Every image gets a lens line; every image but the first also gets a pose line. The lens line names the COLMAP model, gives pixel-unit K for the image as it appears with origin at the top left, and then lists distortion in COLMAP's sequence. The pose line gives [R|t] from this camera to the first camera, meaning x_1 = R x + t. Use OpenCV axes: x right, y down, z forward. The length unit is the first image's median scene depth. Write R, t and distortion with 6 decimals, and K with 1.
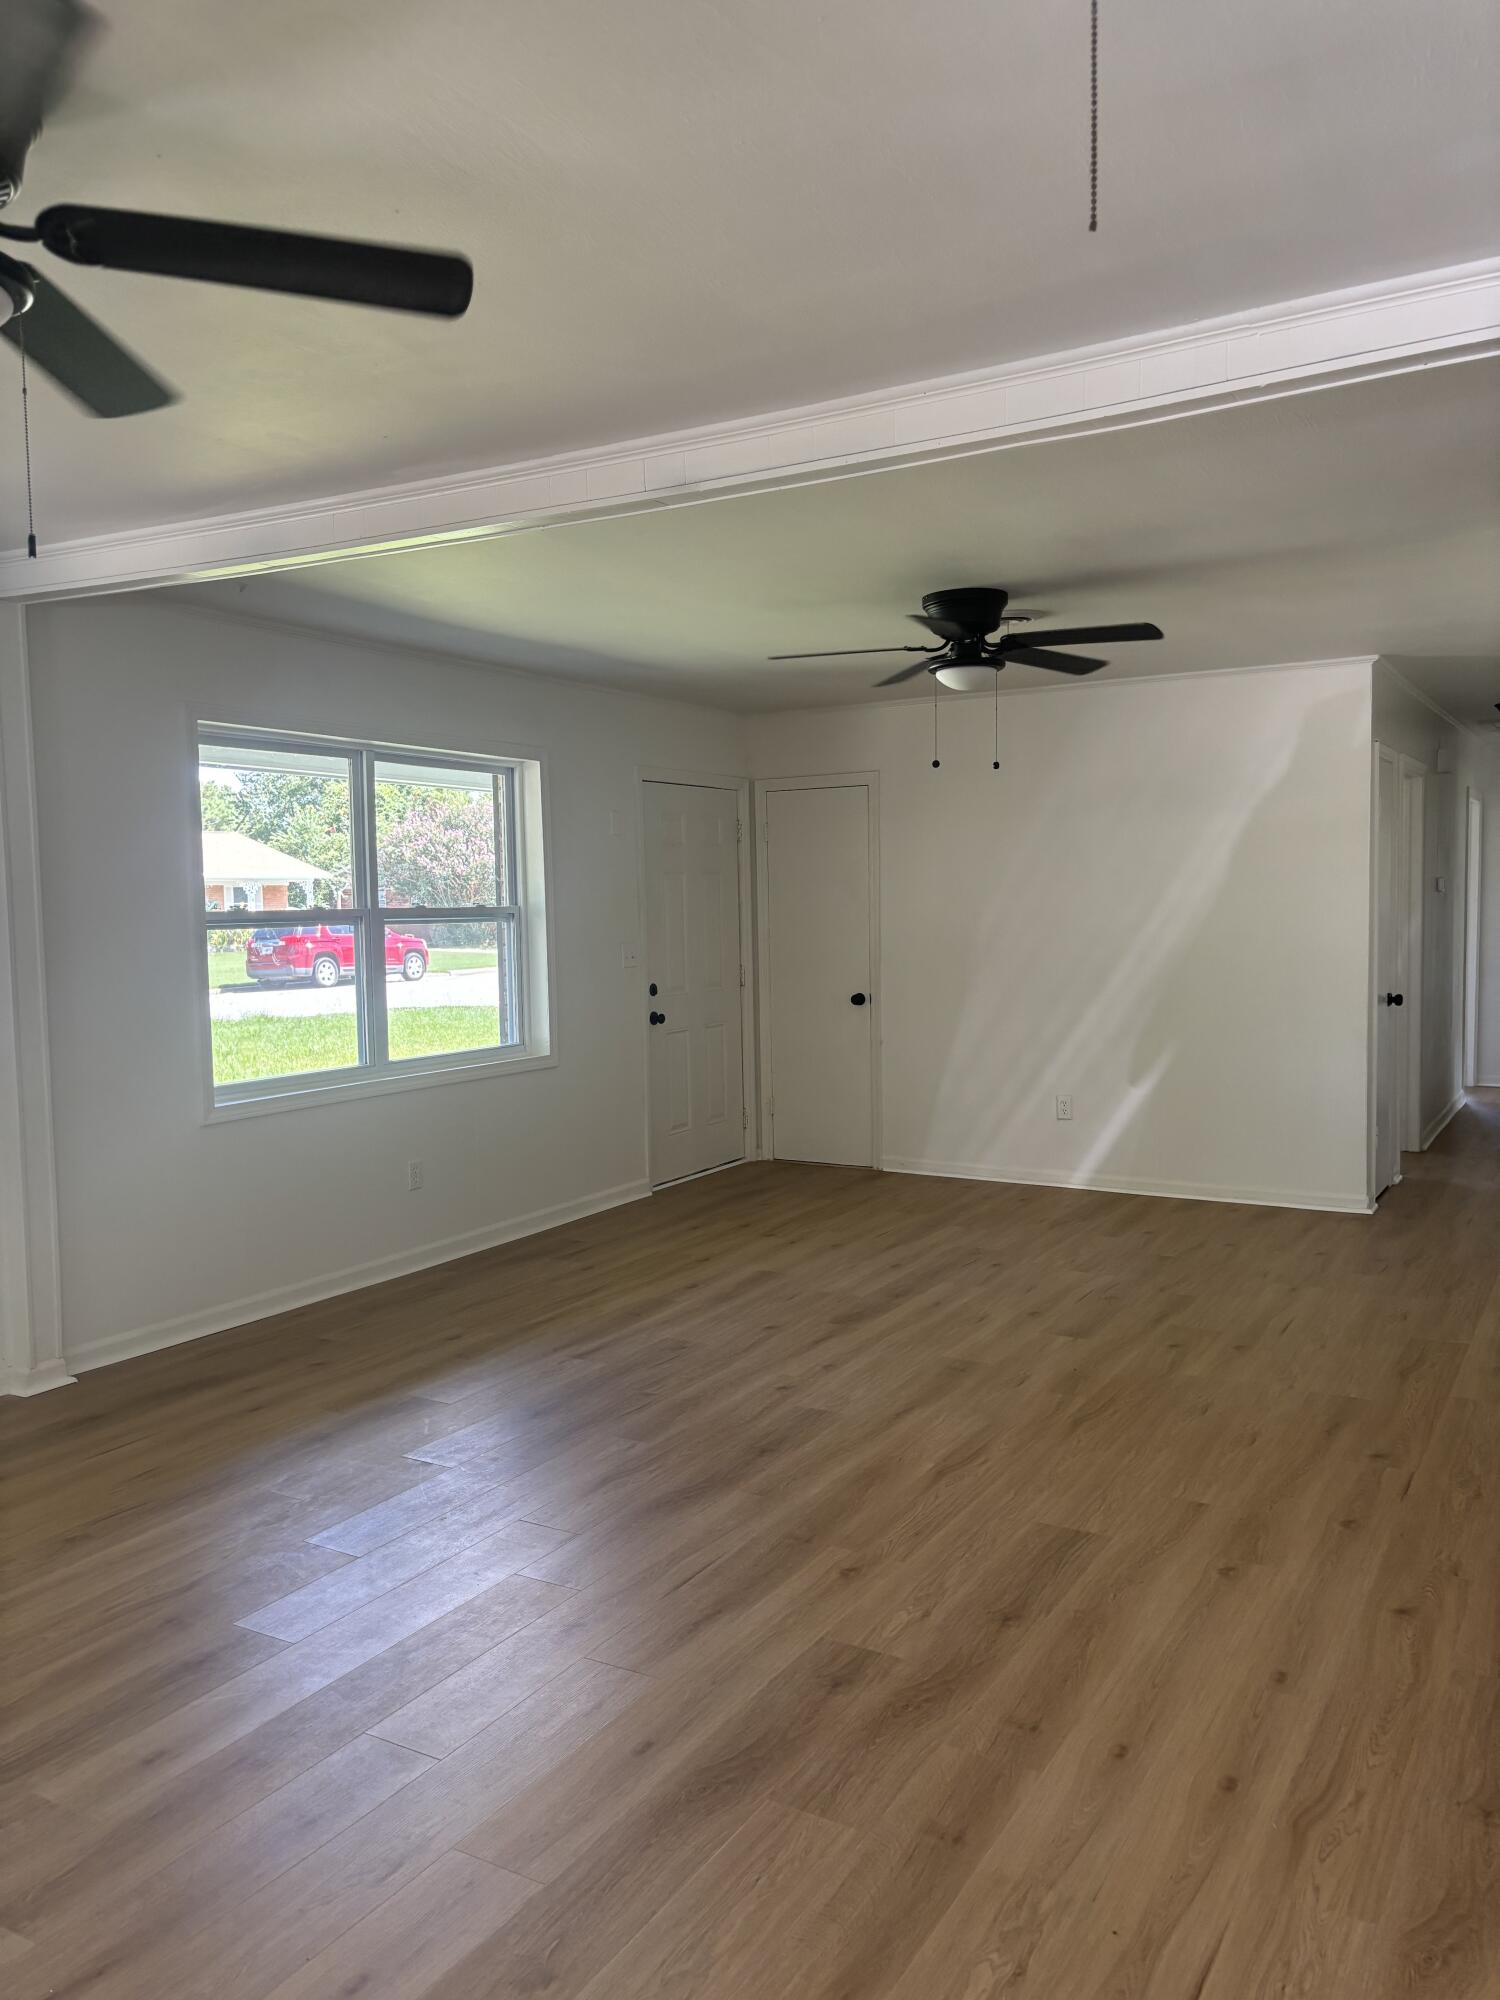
lens RADIAL K [[1517.0, 0, 758.5], [0, 1517.0, 997.1], [0, 0, 1]] dist [0.055202, -0.062735]
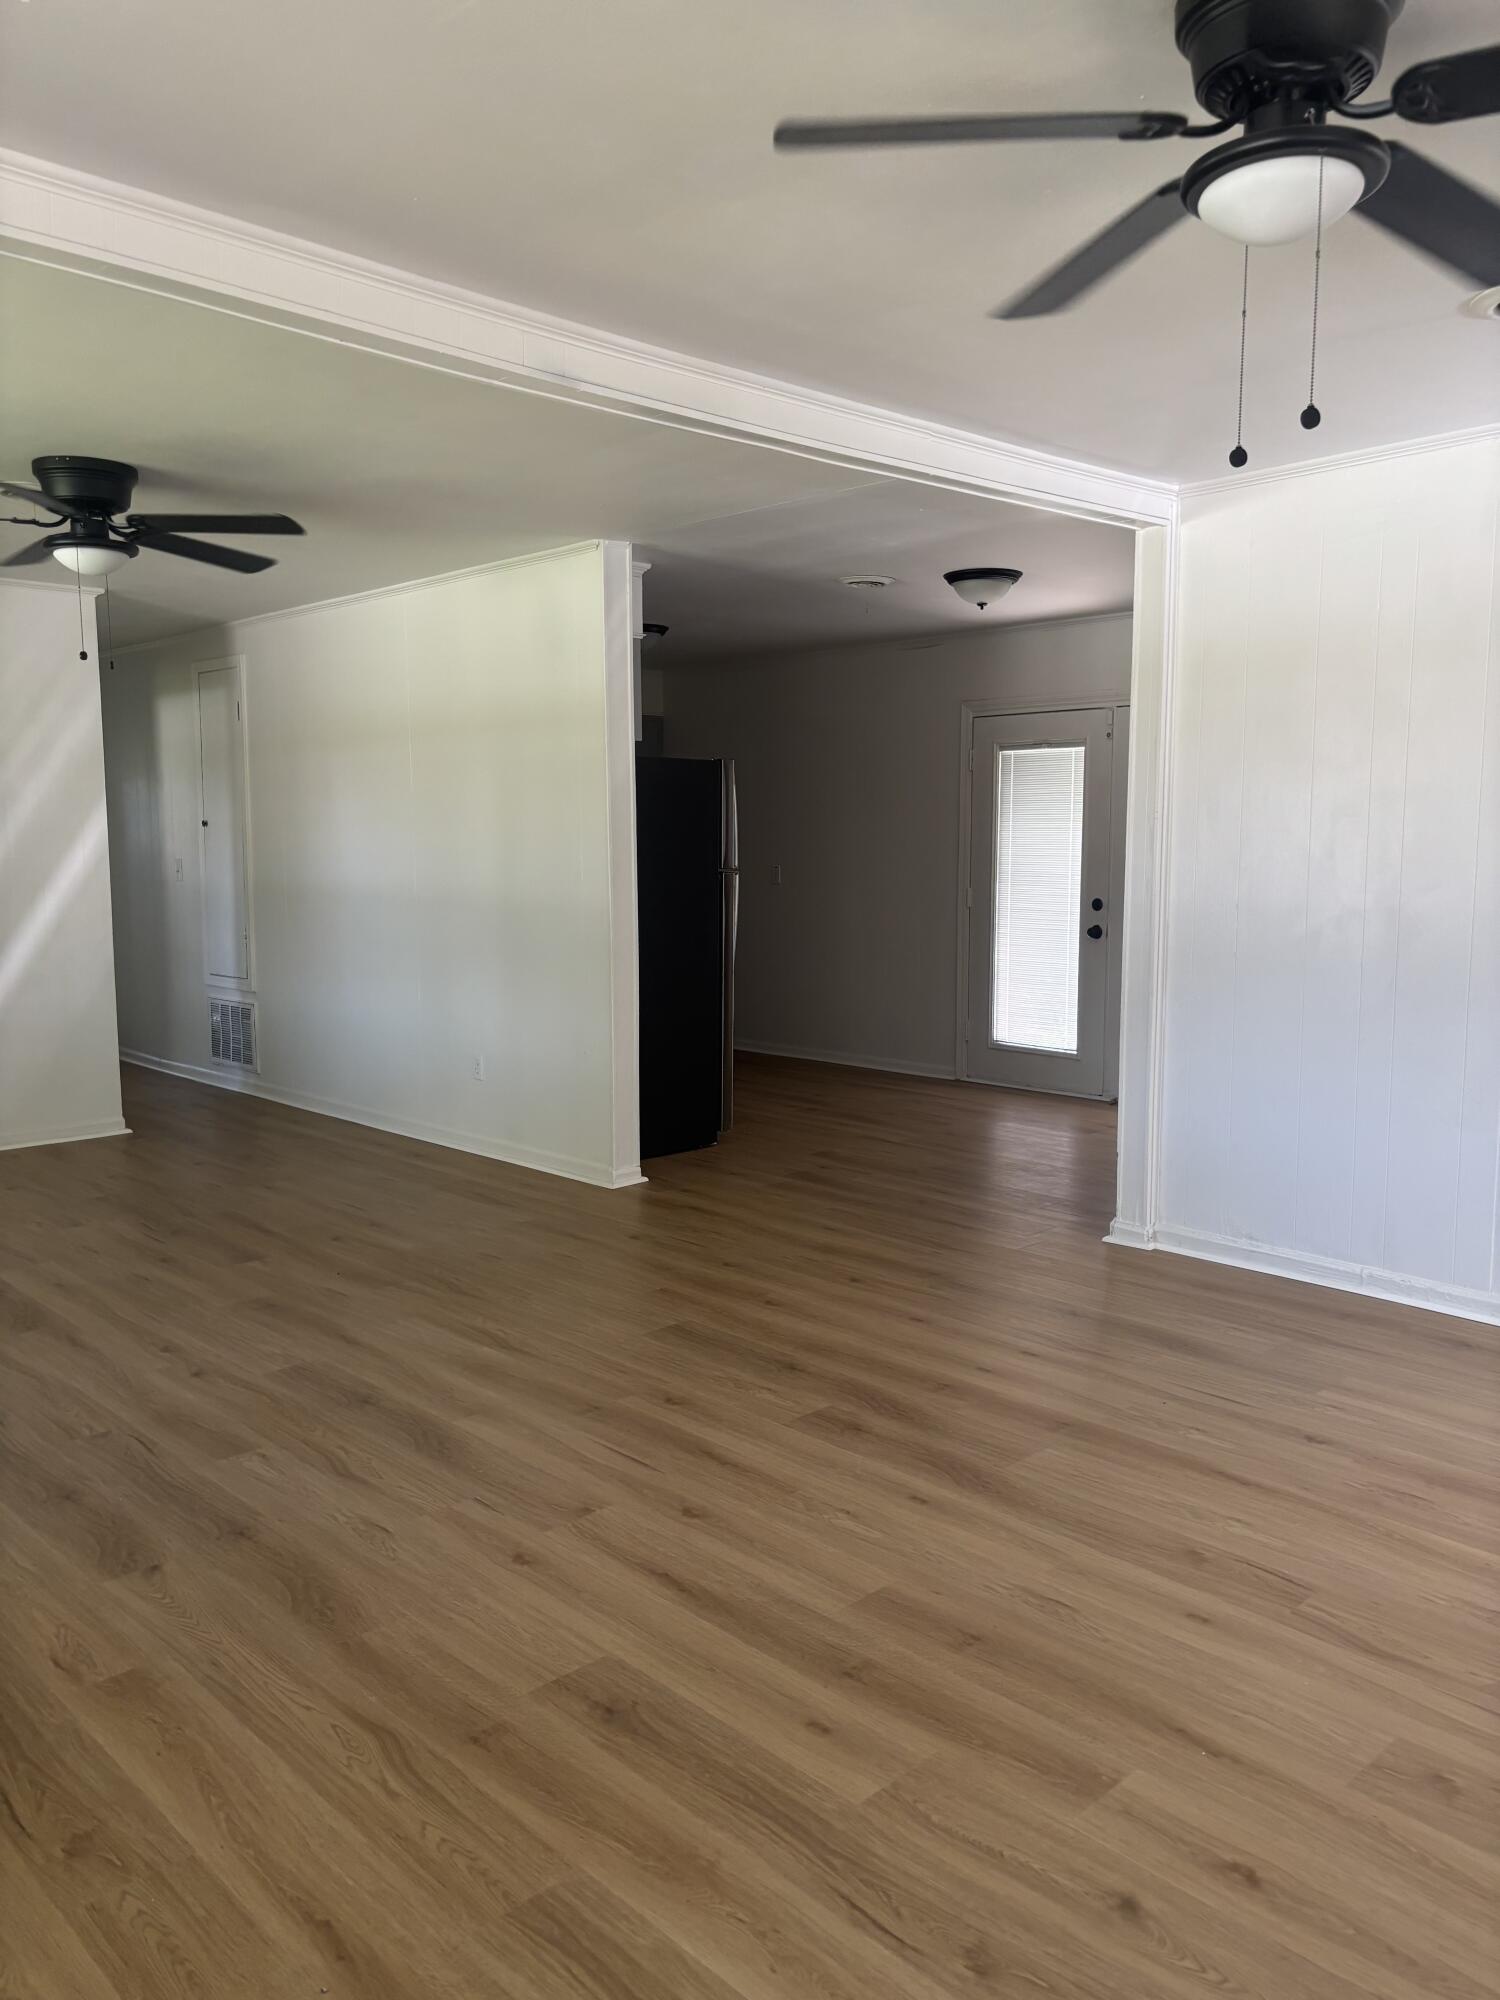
lens RADIAL K [[1517.0, 0, 760.8], [0, 1517.0, 1007.5], [0, 0, 1]] dist [0.055202, -0.062735]
pose [[0.277609, -0.094380, 0.956047, -0.674507], [0.062559, 0.994826, 0.080043, 0.000698], [-0.958655, 0.037589, 0.282077, 0.423447]]
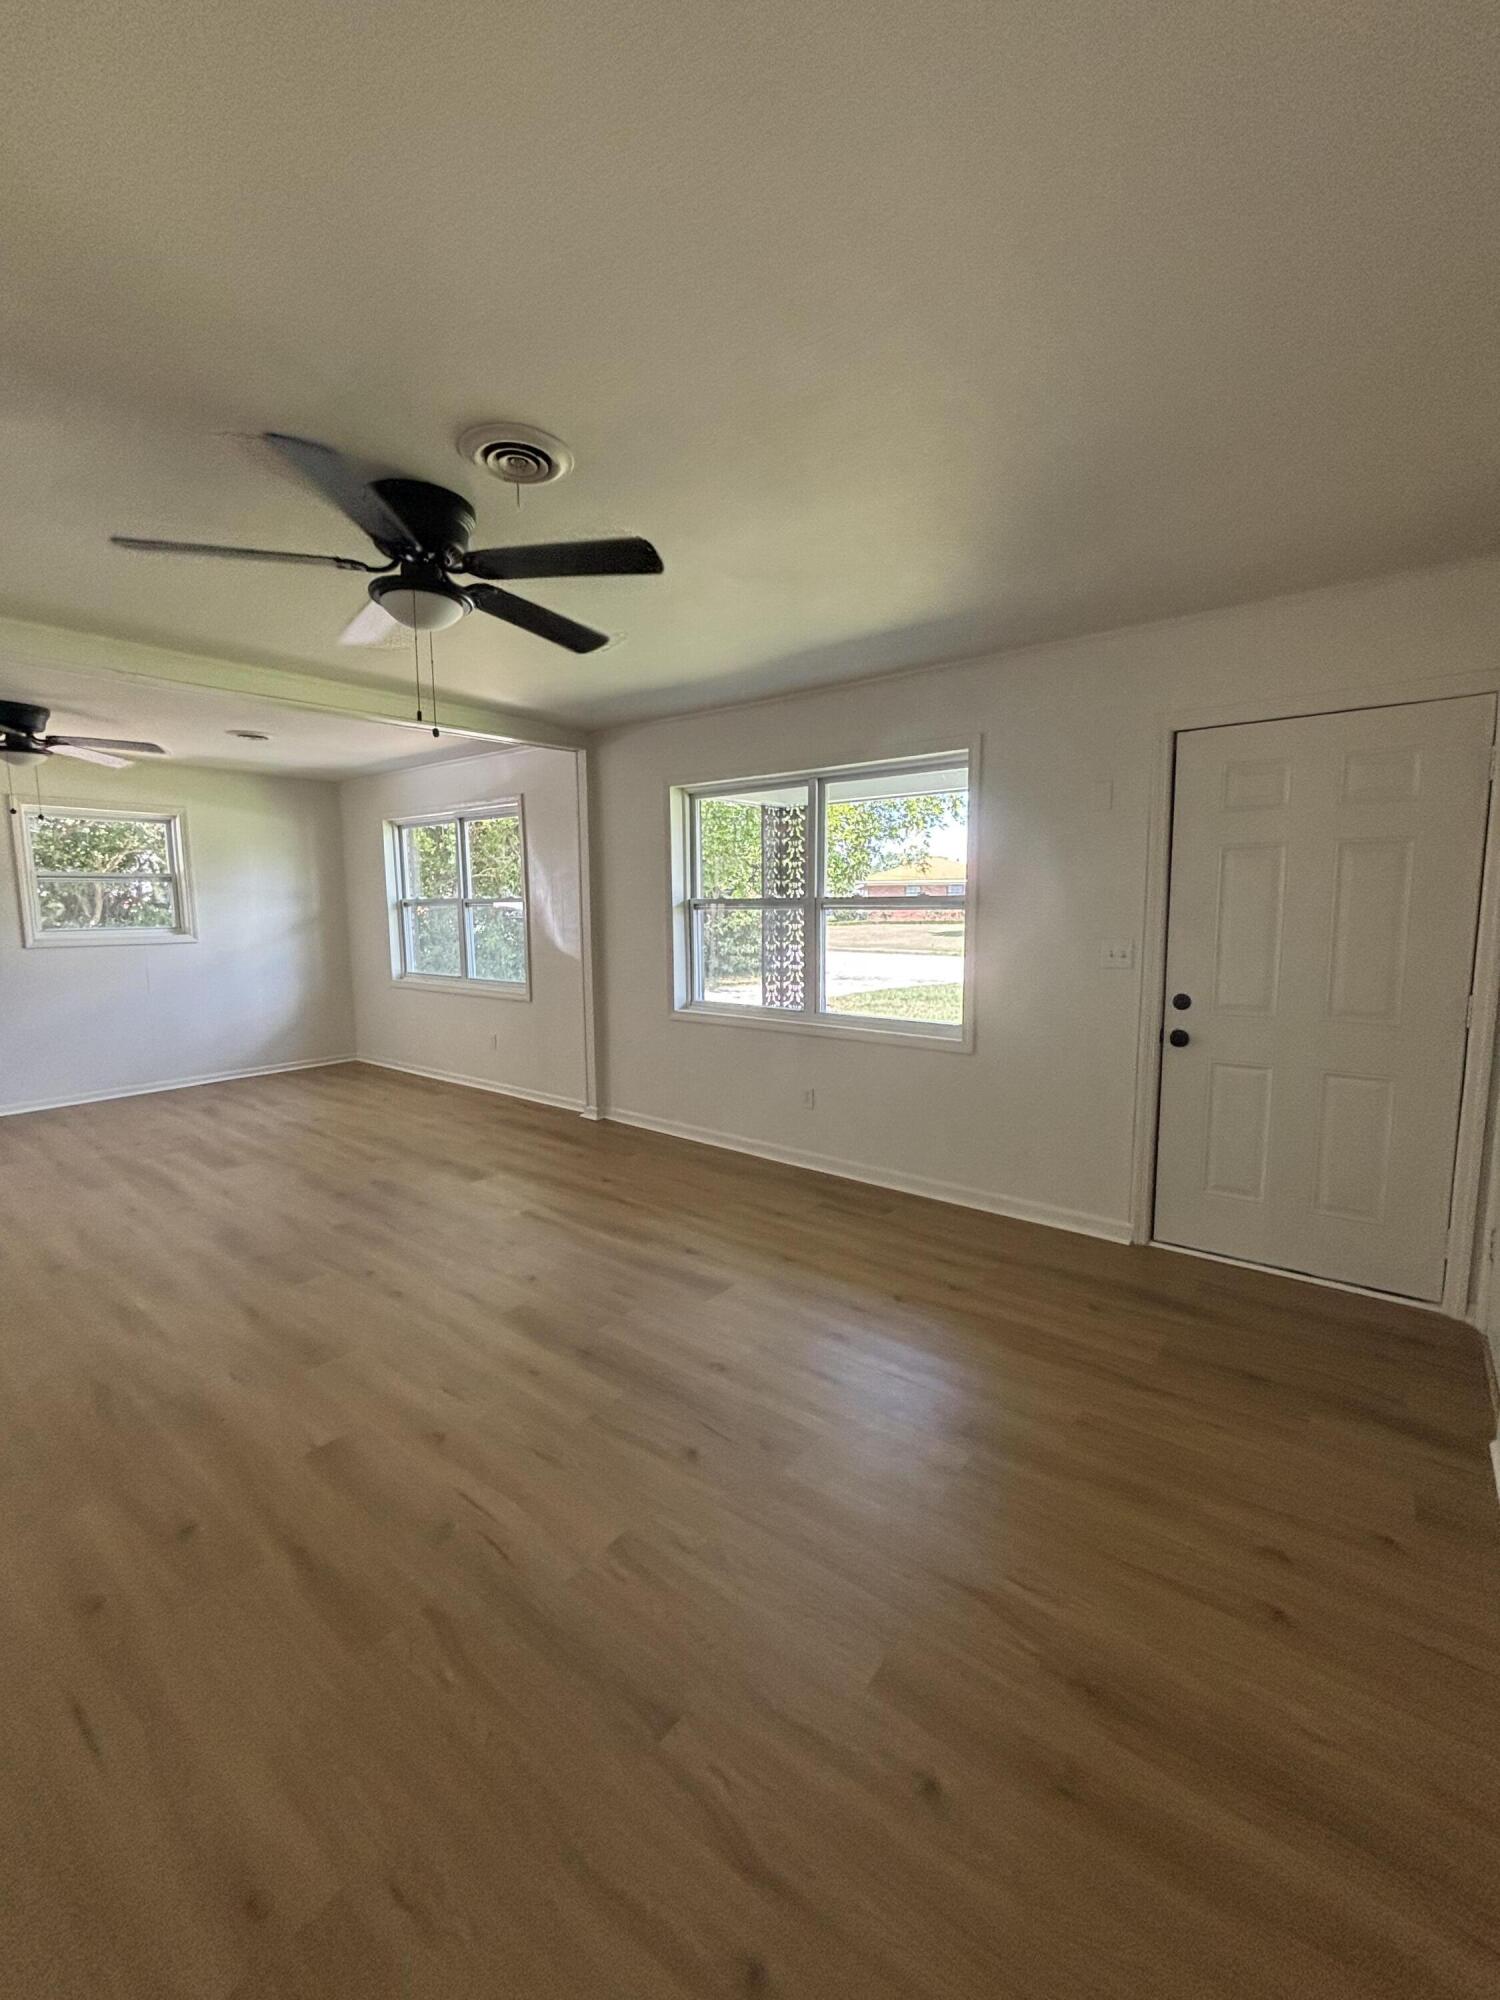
lens RADIAL K [[807.0, 0, 759.4], [0, 807.0, 985.6], [0, 0, 1]] dist [-0.001081, -0.000307]
pose [[-0.129998, 0.119142, -0.984330, 0.598002], [-0.053955, 0.990433, 0.127007, -0.088315], [0.990045, 0.069620, -0.122326, 1.339600]]
